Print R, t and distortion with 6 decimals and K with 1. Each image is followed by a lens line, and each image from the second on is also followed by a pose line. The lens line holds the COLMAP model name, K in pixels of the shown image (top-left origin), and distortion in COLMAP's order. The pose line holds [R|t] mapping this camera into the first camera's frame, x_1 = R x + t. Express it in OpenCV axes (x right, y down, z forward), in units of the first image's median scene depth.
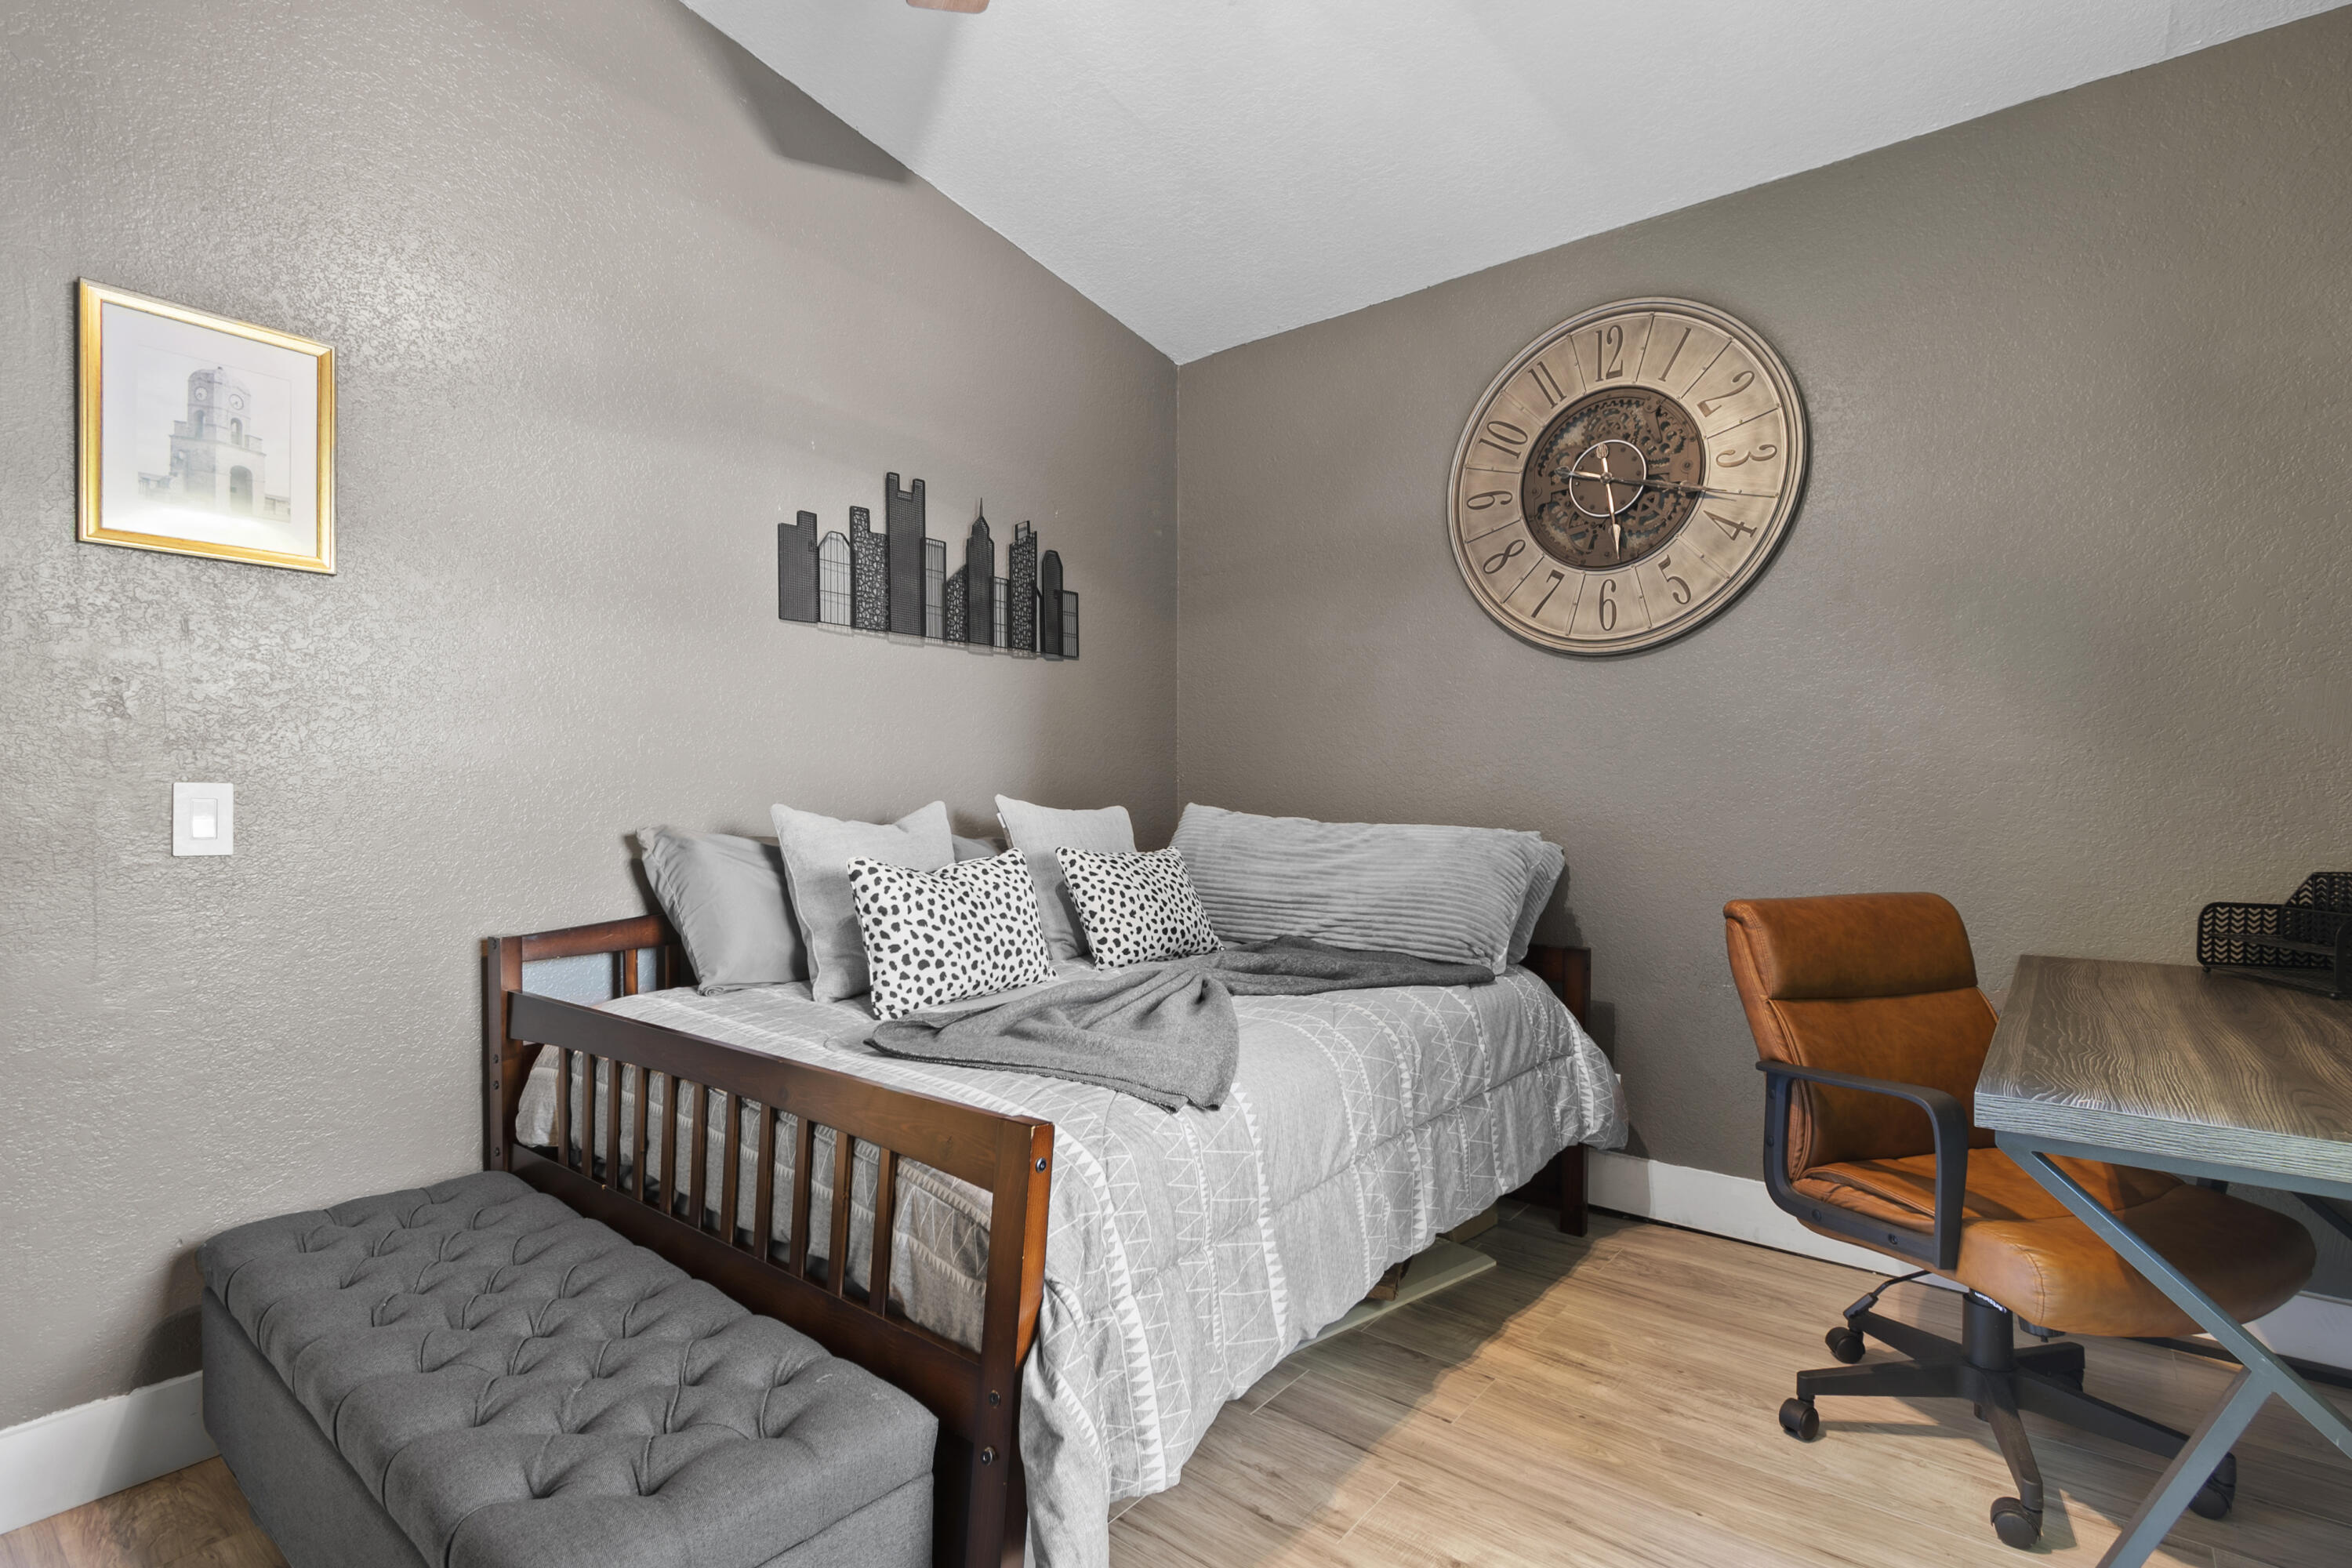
lens RADIAL K [[1139.8, 0, 1178.3], [0, 1139.8, 803.8], [0, 0, 1]] dist [0.000164, 0.000045]
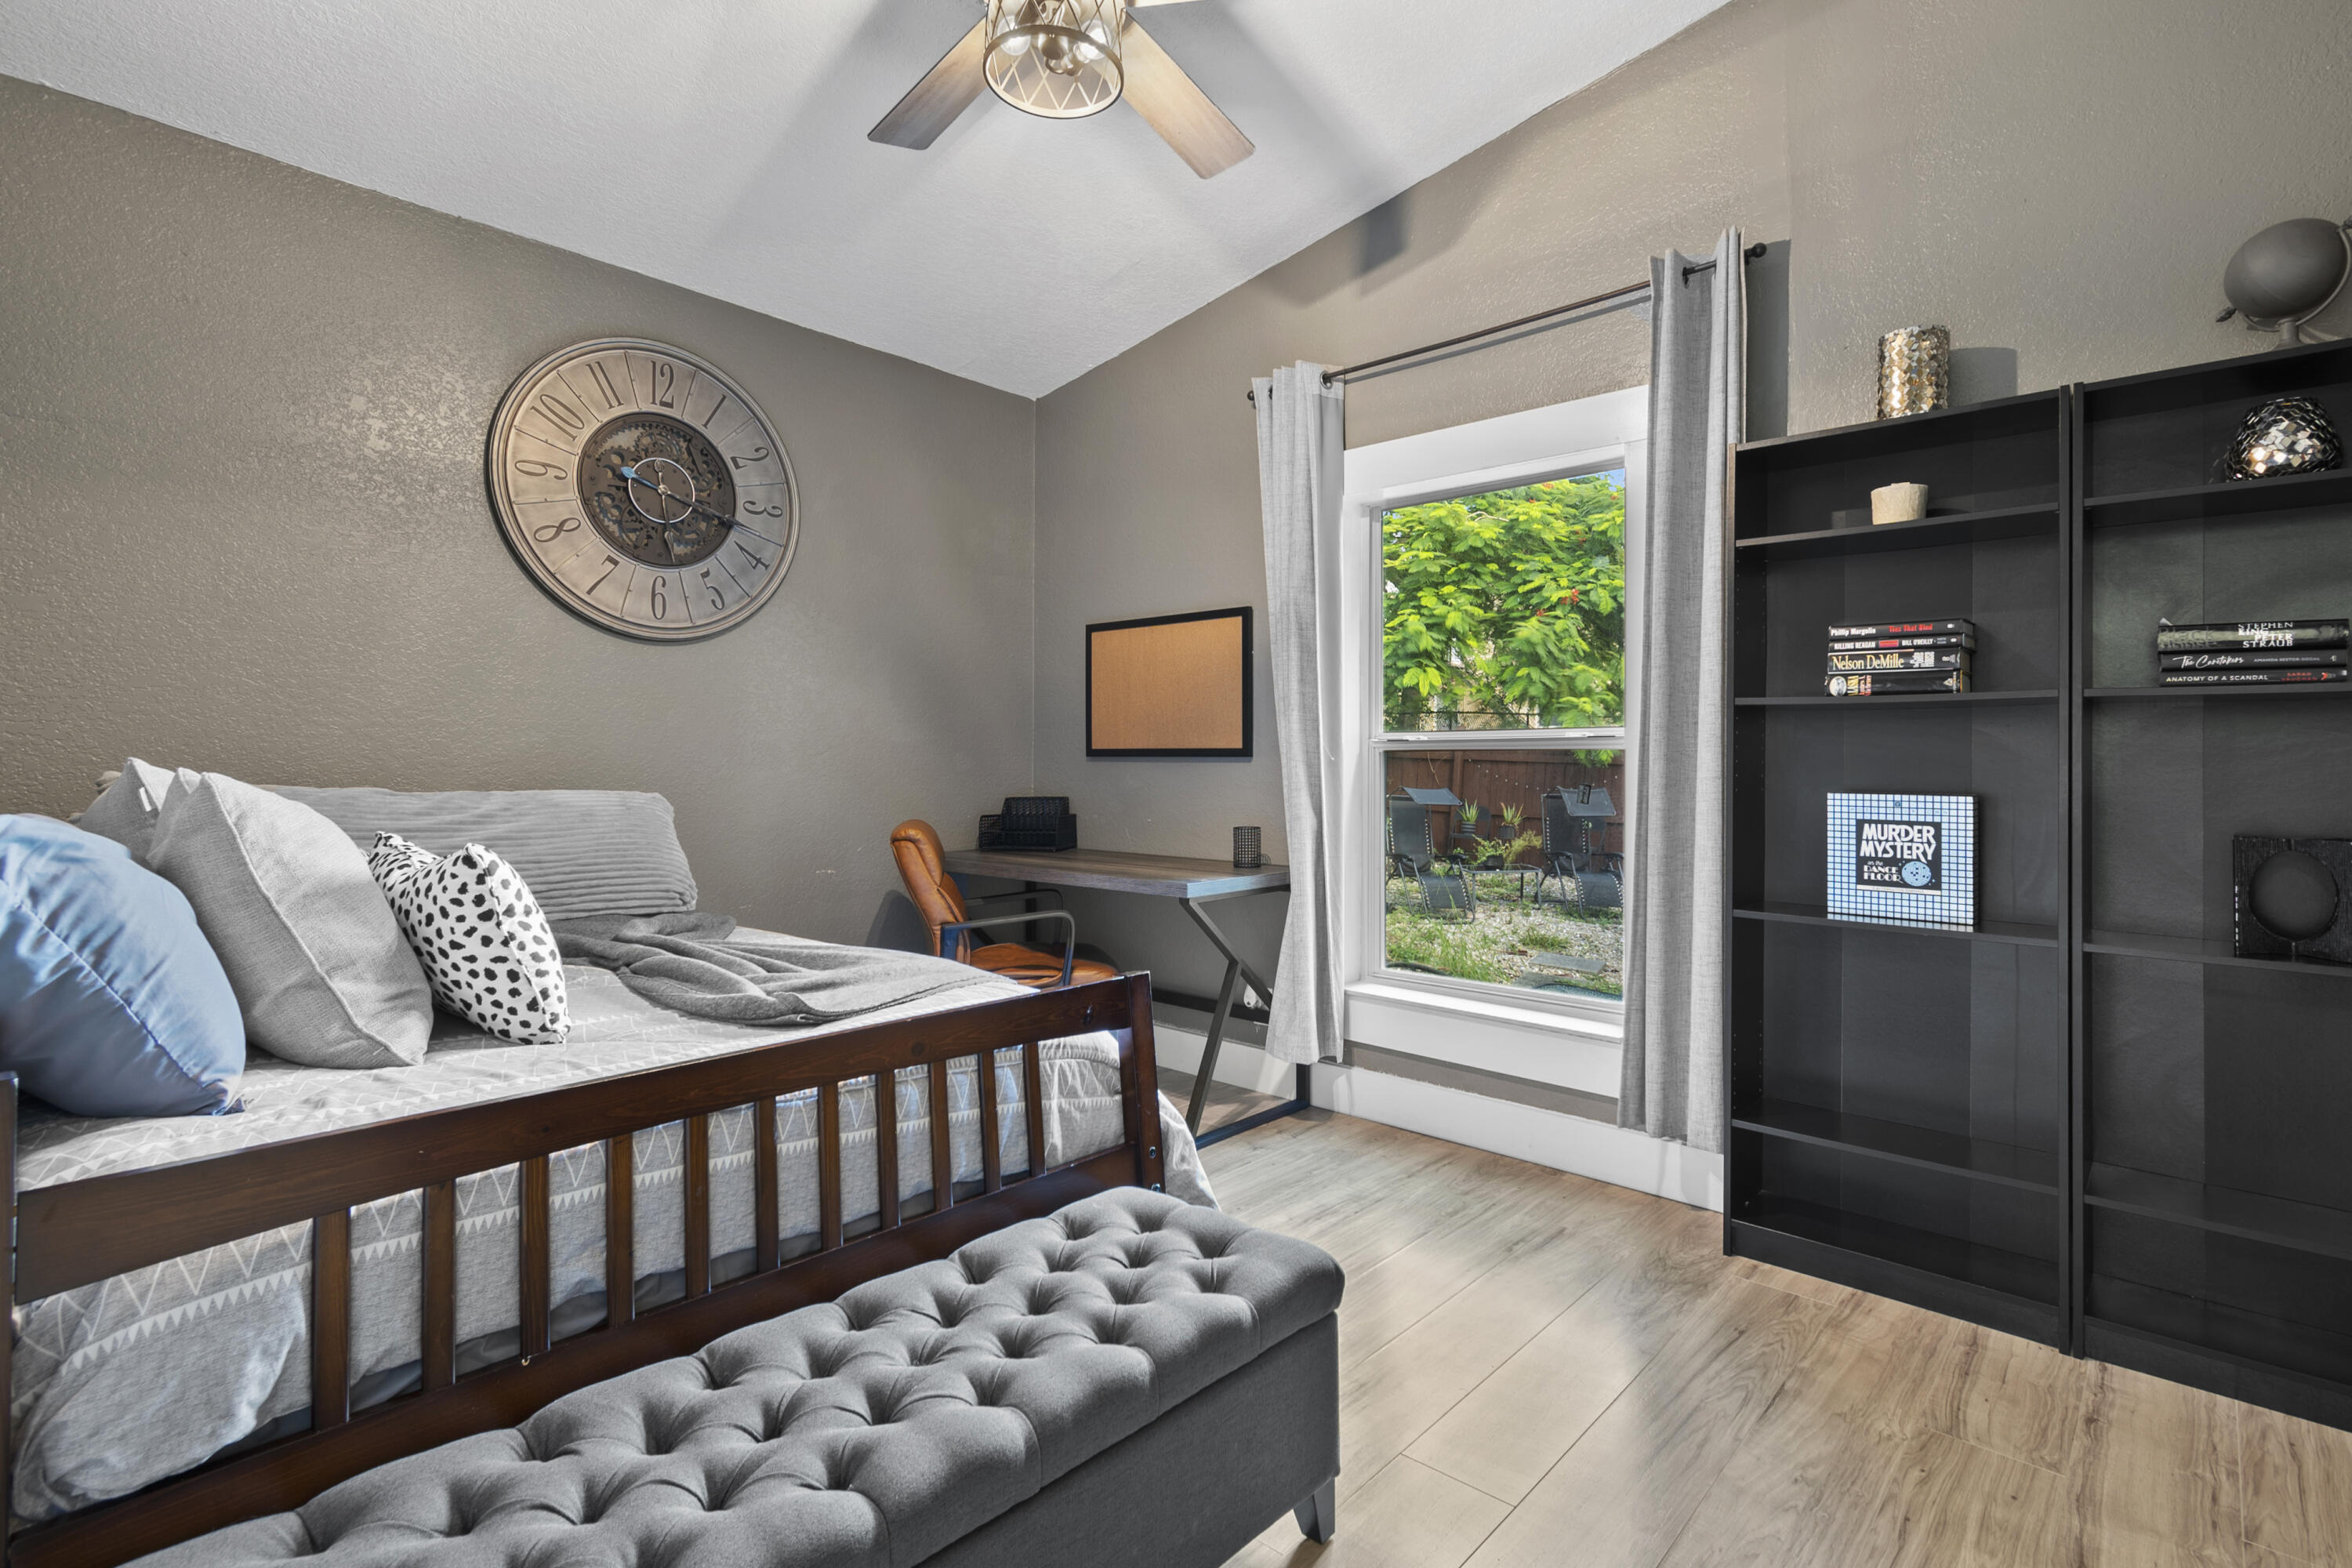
lens RADIAL K [[1072.3, 0, 1189.6], [0, 1072.3, 772.9], [0, 0, 1]] dist [-0.000103, -0.000043]
pose [[0.096012, -0.006953, 0.995356, -0.694558], [-0.001457, 0.999974, 0.007126, -0.001044], [-0.995379, -0.002134, 0.095999, 0.354877]]
